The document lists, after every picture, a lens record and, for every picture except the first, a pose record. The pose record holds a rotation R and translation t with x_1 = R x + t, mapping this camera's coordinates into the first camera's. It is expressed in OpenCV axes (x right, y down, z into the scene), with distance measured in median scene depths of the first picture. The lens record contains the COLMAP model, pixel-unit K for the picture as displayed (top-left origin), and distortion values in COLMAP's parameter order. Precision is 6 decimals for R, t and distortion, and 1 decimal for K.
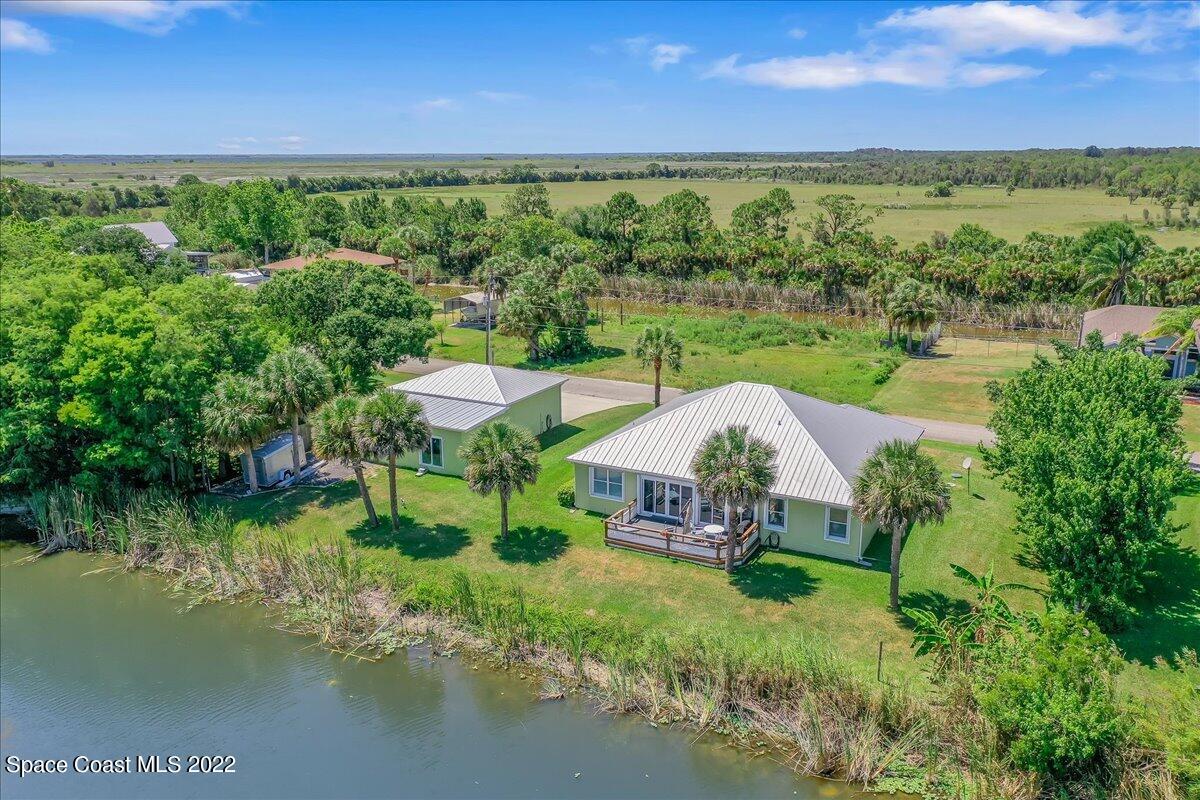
lens RADIAL K [[958.9, 0, 631.0], [0, 958.9, 403.1], [0, 0, 1]] dist [0.009093, -0.002036]
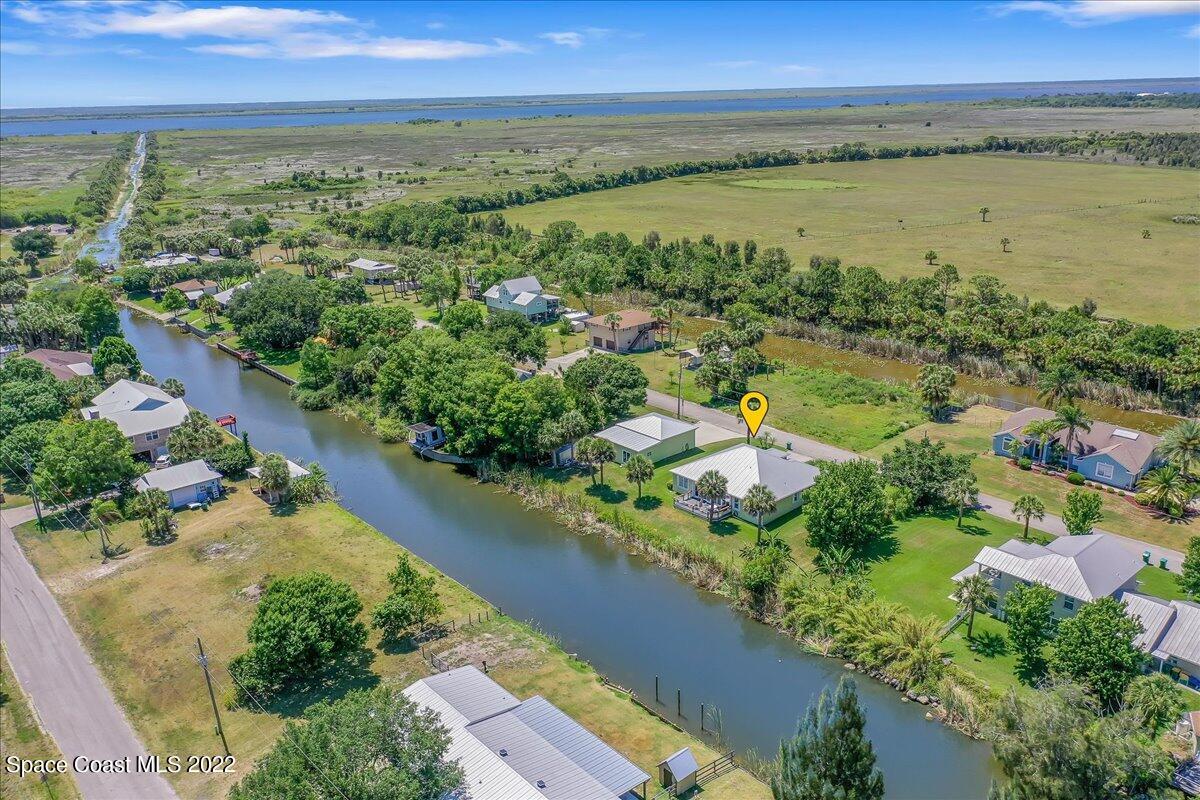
lens RADIAL K [[958.9, 0, 631.0], [0, 958.9, 403.1], [0, 0, 1]] dist [0.009093, -0.002036]
pose [[0.936643, 0.094163, -0.337392, 0.646407], [-0.075400, 0.994810, 0.068322, -0.271250], [0.342074, -0.038554, 0.938882, -1.325377]]
